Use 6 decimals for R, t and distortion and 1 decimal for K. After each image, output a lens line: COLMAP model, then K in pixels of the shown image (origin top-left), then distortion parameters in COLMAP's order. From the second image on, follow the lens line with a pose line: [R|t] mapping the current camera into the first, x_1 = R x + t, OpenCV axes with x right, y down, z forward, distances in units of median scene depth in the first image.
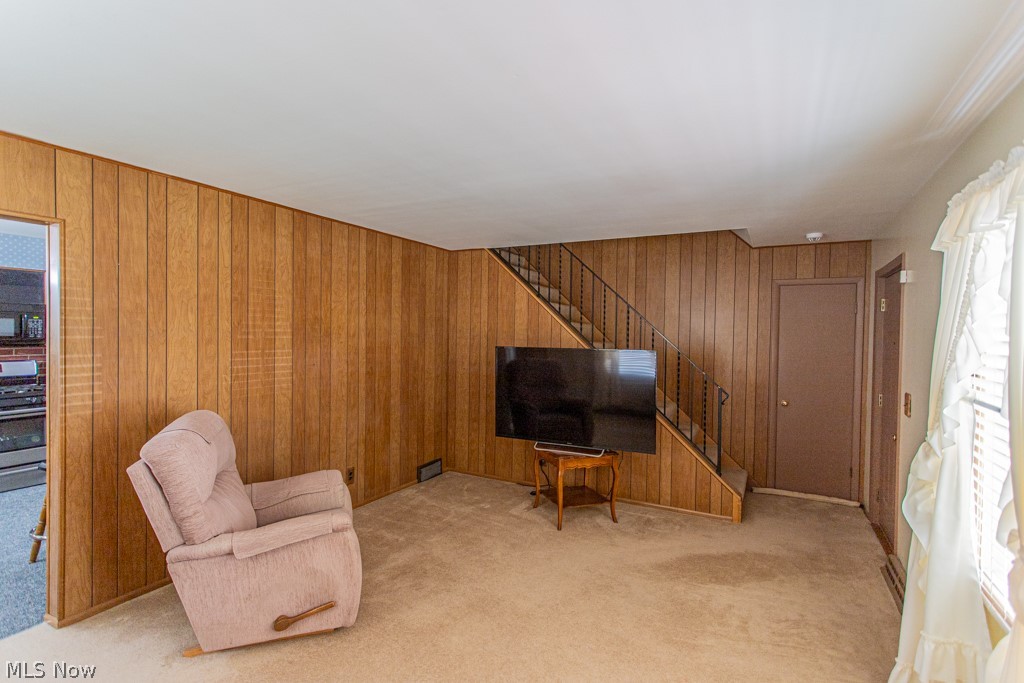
lens RADIAL K [[492.3, 0, 506.2], [0, 492.3, 341.2], [0, 0, 1]] dist [0.003328, 0.000607]
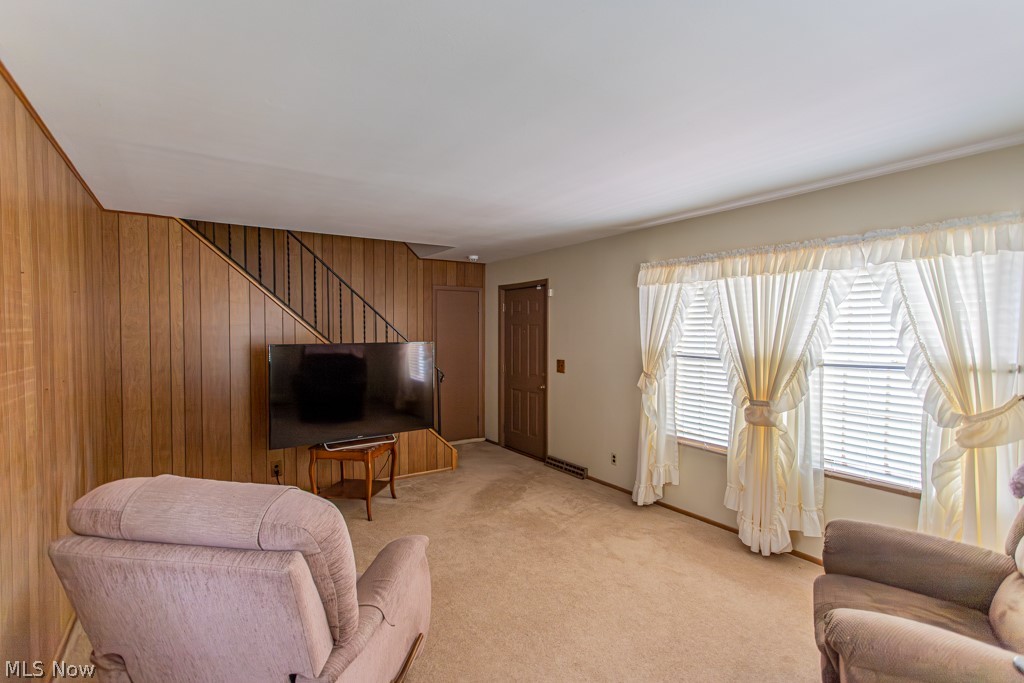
lens RADIAL K [[492.3, 0, 494.5], [0, 492.3, 337.6], [0, 0, 1]] dist [0.003328, 0.000607]
pose [[0.479752, -0.030342, 0.876879, -0.625390], [0.022806, 0.999495, 0.022108, -0.012298], [-0.877108, 0.009392, 0.480202, 0.269647]]
